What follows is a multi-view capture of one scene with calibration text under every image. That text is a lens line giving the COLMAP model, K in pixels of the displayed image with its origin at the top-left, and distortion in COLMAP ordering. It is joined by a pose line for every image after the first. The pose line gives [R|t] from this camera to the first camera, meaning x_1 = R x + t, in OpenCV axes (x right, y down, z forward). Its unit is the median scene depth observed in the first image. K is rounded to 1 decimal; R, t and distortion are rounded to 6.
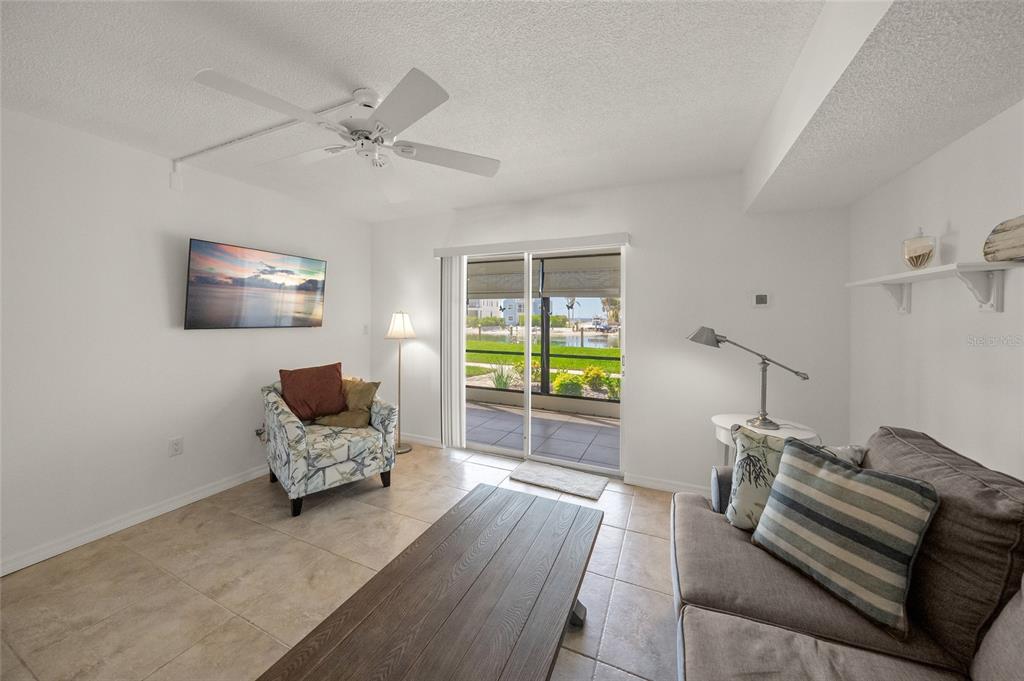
lens RADIAL K [[351.9, 0, 507.7], [0, 351.9, 320.7], [0, 0, 1]] dist [-0.007042, 0.000928]
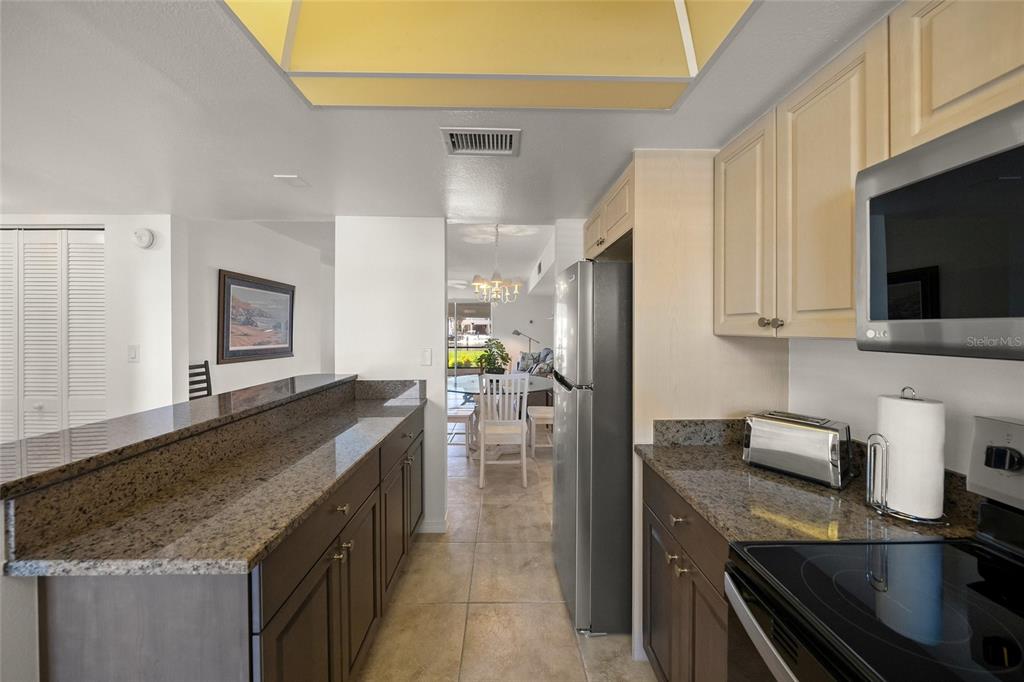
lens RADIAL K [[351.9, 0, 512.3], [0, 351.9, 331.9], [0, 0, 1]] dist [-0.007042, 0.000928]
pose [[0.896178, -0.010425, 0.443573, -0.854517], [0.009304, 0.999946, 0.004704, 0.014004], [-0.443598, -0.000089, 0.896226, -1.769314]]
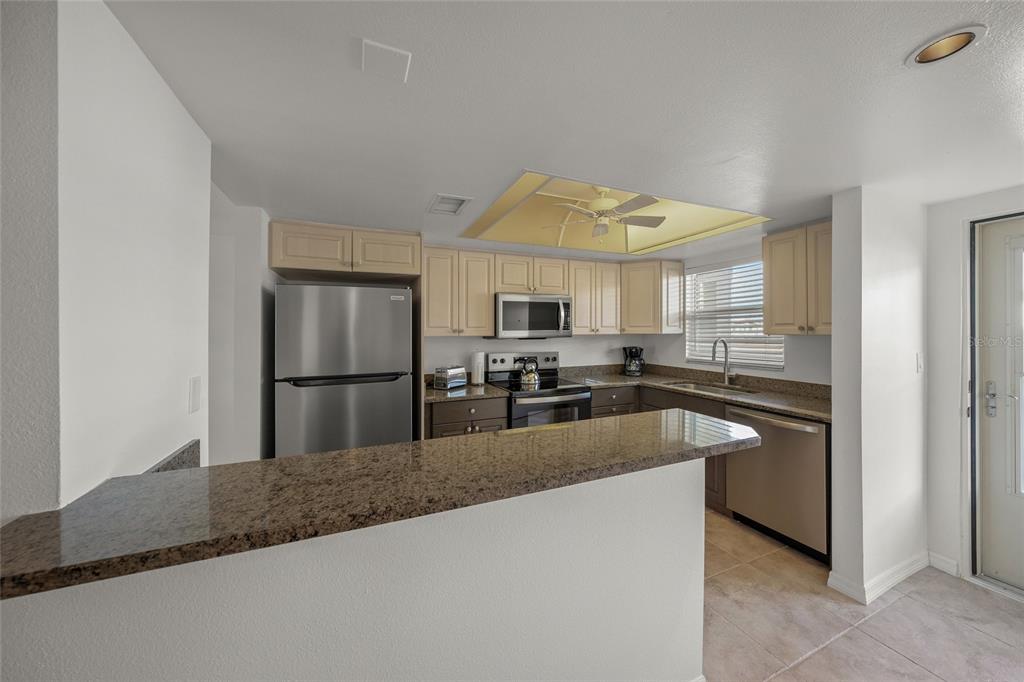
lens RADIAL K [[351.9, 0, 510.2], [0, 351.9, 334.7], [0, 0, 1]] dist [-0.007042, 0.000928]
pose [[-0.743405, -0.009044, 0.668781, -1.247550], [0.007486, 0.999733, 0.021841, -0.002523], [-0.668800, 0.021243, -0.743139, -0.840169]]
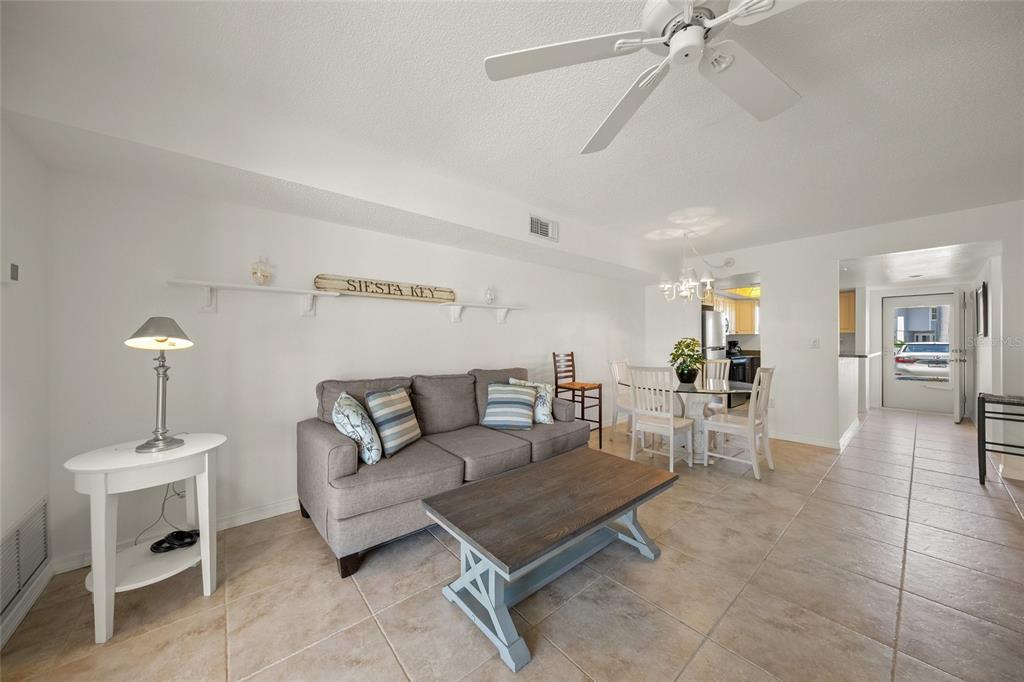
lens RADIAL K [[351.9, 0, 513.5], [0, 351.9, 339.6], [0, 0, 1]] dist [-0.007042, 0.000928]
pose [[-0.905798, -0.008604, 0.423623, -0.253324], [-0.003262, 0.999906, 0.013333, 0.040075], [-0.423697, 0.010695, -0.905741, 1.101487]]
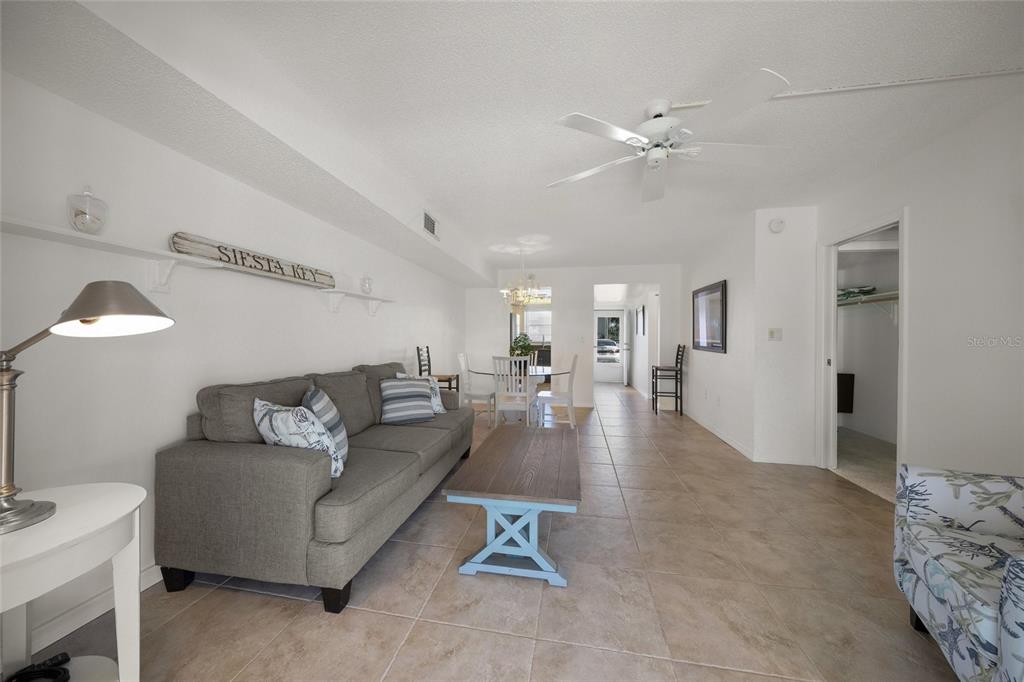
lens RADIAL K [[351.9, 0, 514.0], [0, 351.9, 338.1], [0, 0, 1]] dist [-0.007042, 0.000928]
pose [[-0.966115, -0.014189, -0.257723, 0.205196], [-0.016668, 0.999833, 0.007434, 0.058315], [0.257575, 0.011478, -0.966190, 1.245819]]
